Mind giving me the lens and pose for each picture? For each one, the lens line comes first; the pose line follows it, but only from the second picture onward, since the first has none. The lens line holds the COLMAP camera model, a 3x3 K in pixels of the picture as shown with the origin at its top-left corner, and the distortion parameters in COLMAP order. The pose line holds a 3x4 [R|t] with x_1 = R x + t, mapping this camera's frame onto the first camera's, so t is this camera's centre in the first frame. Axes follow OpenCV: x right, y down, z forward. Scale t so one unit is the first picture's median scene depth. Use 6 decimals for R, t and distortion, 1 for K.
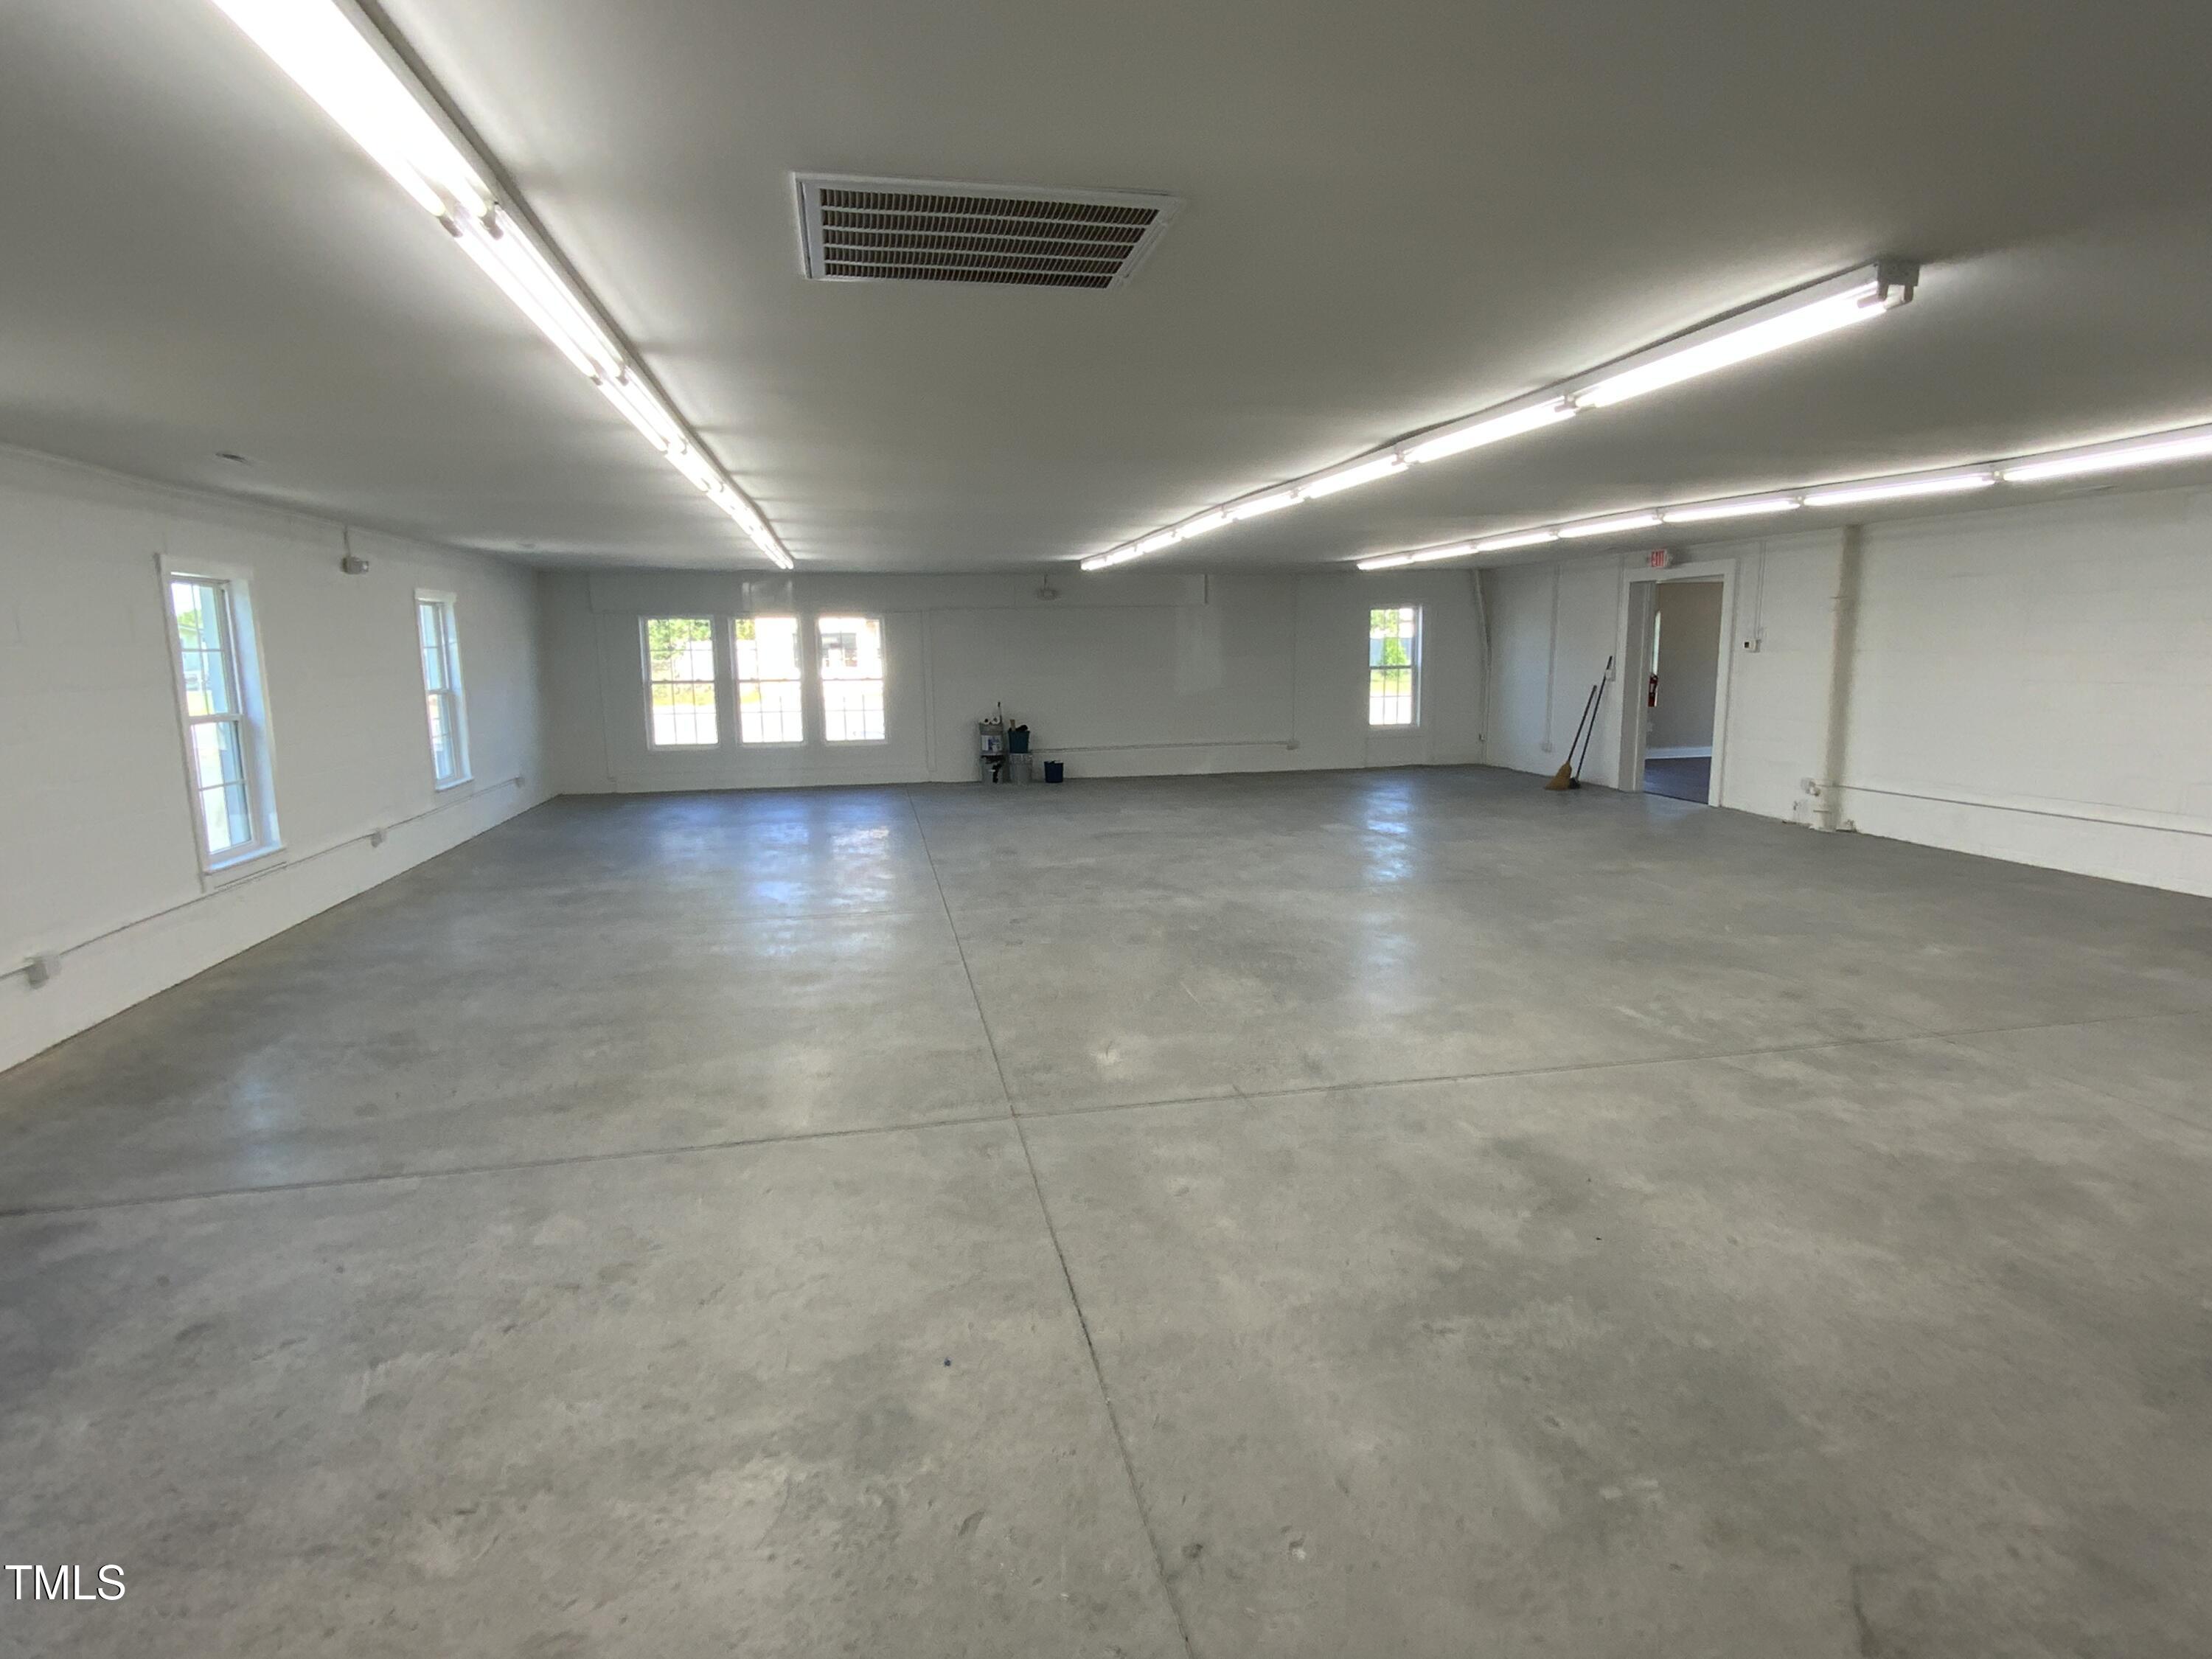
lens RADIAL K [[1212.4, 0, 1106.0], [0, 1212.4, 829.5], [0, 0, 1]] dist [0.002909, -0.001593]
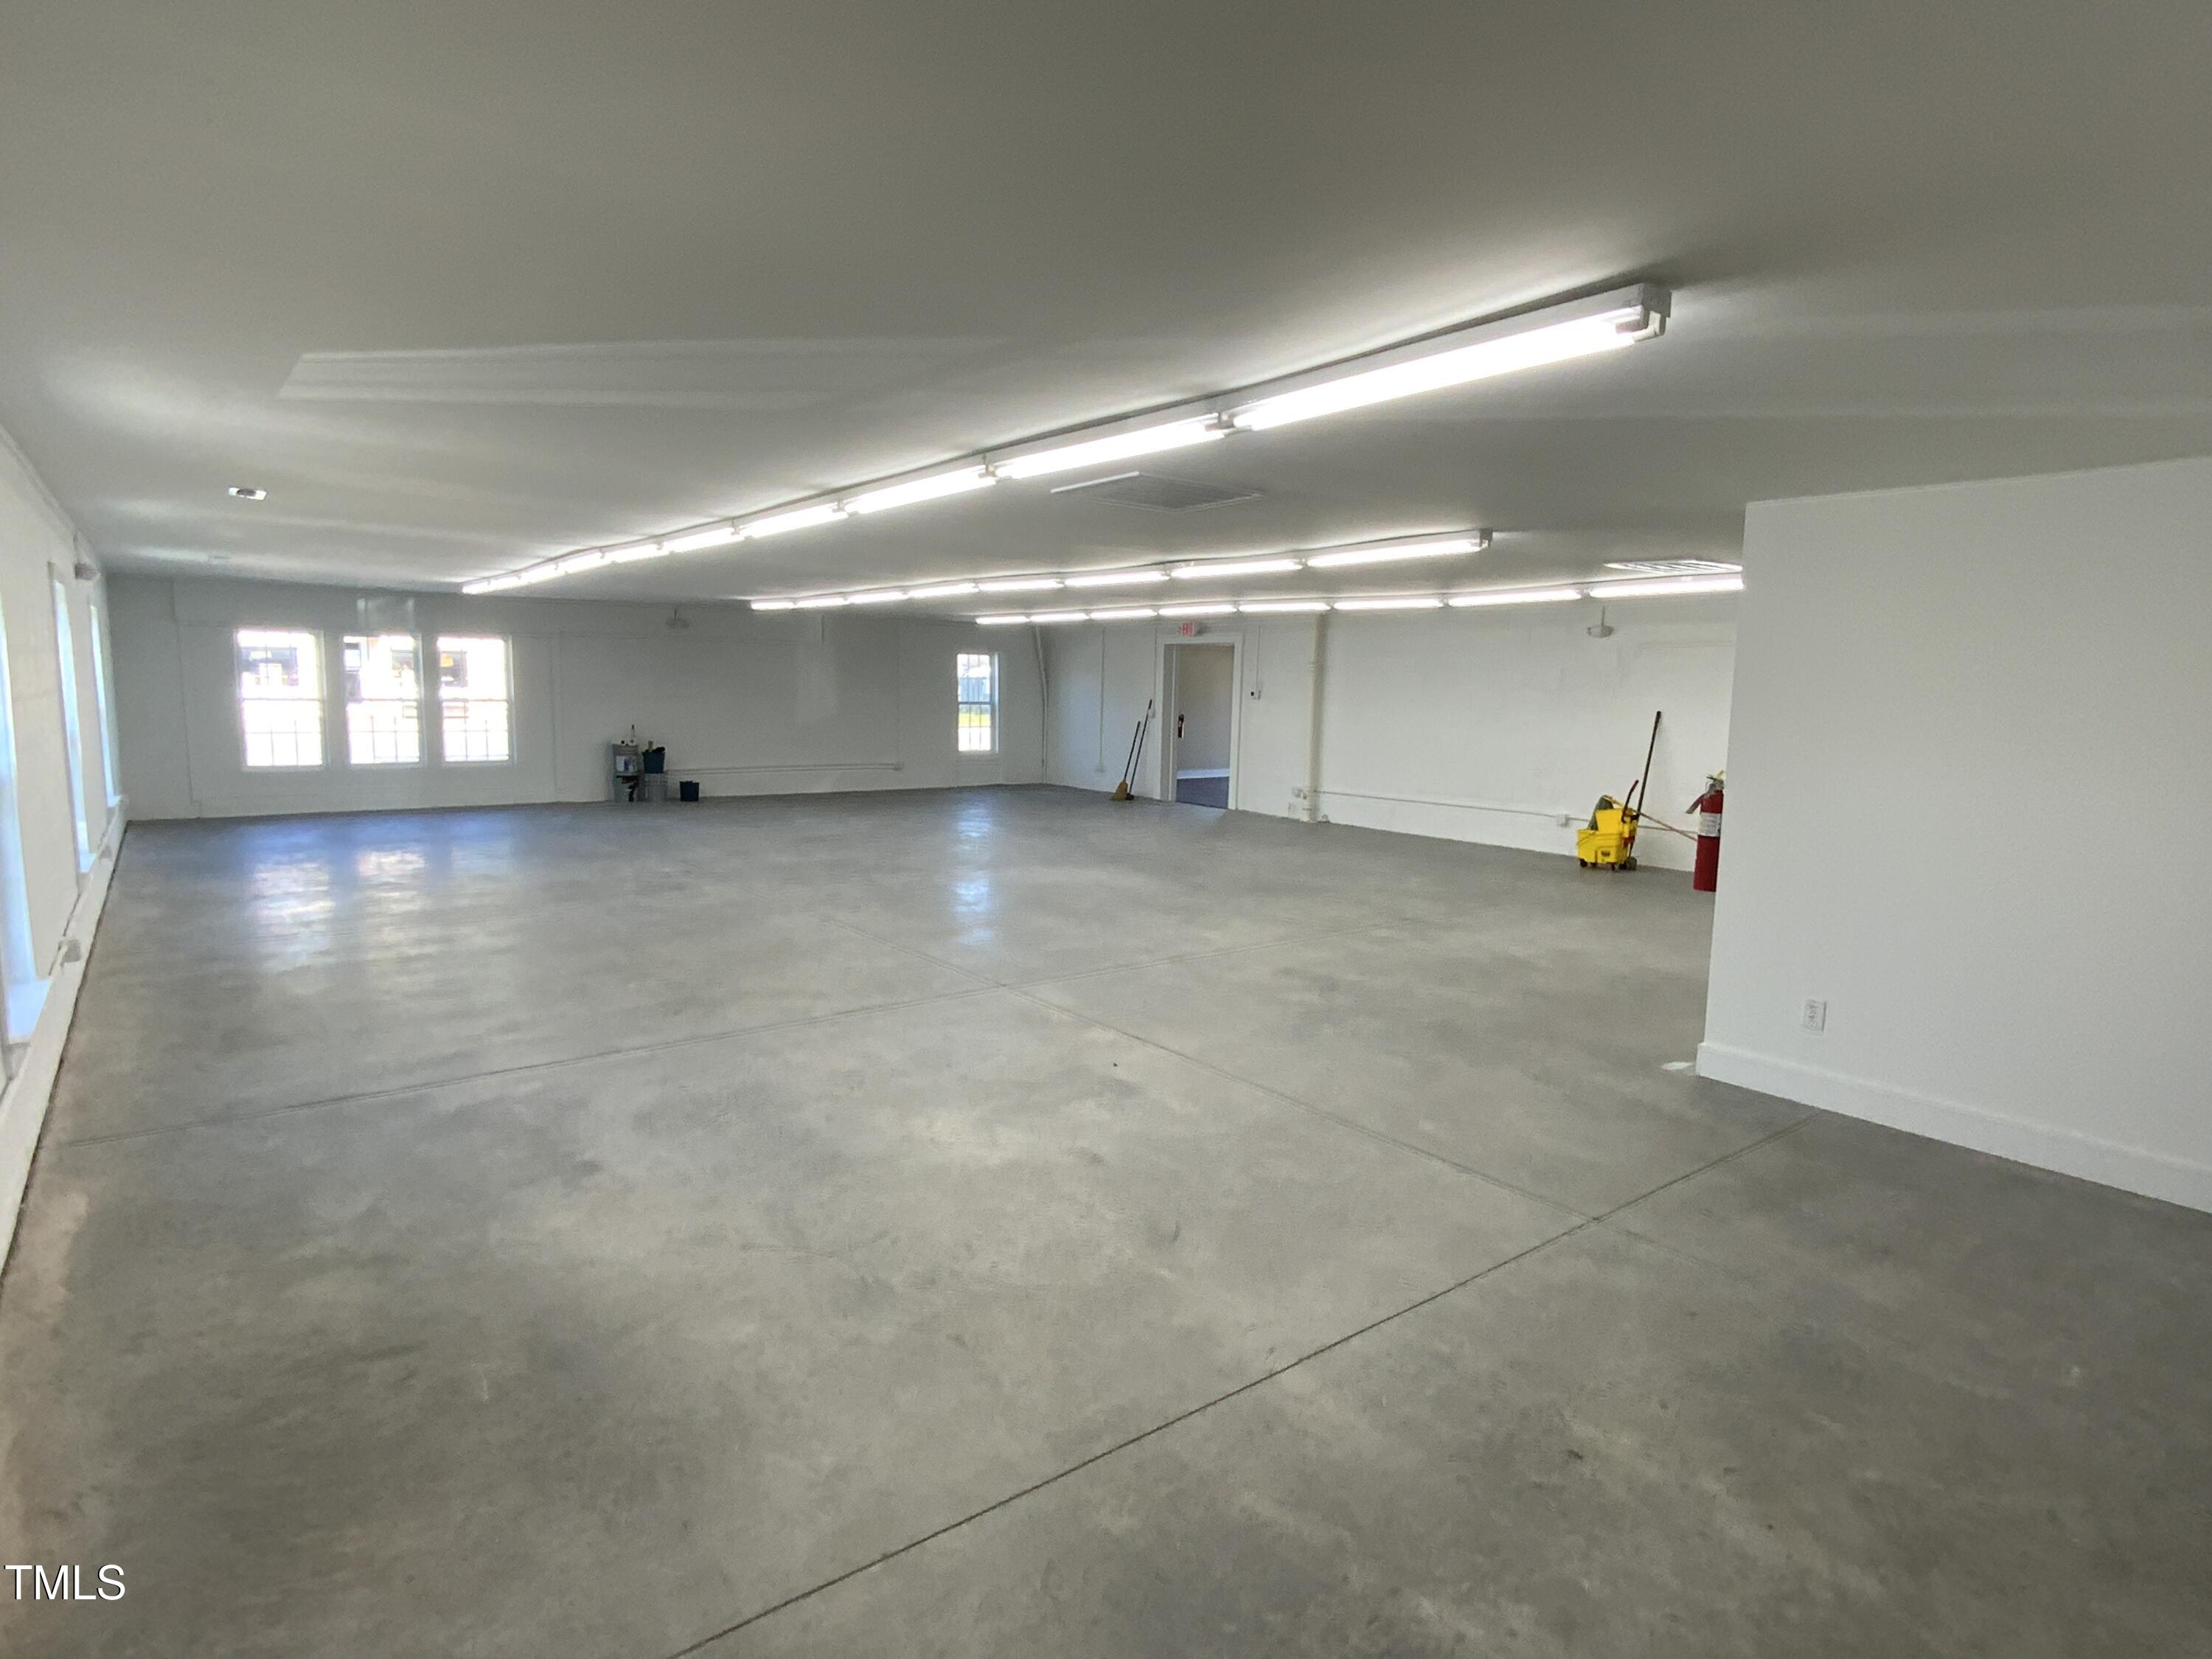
lens RADIAL K [[1199.1, 0, 1106.0], [0, 1199.1, 829.5], [0, 0, 1]] dist [-0.004422, -0.003182]
pose [[0.896807, -0.018771, 0.442024, -0.184347], [0.032934, 0.999160, -0.024388, 0.025534], [-0.441195, 0.036429, 0.896671, -0.124597]]
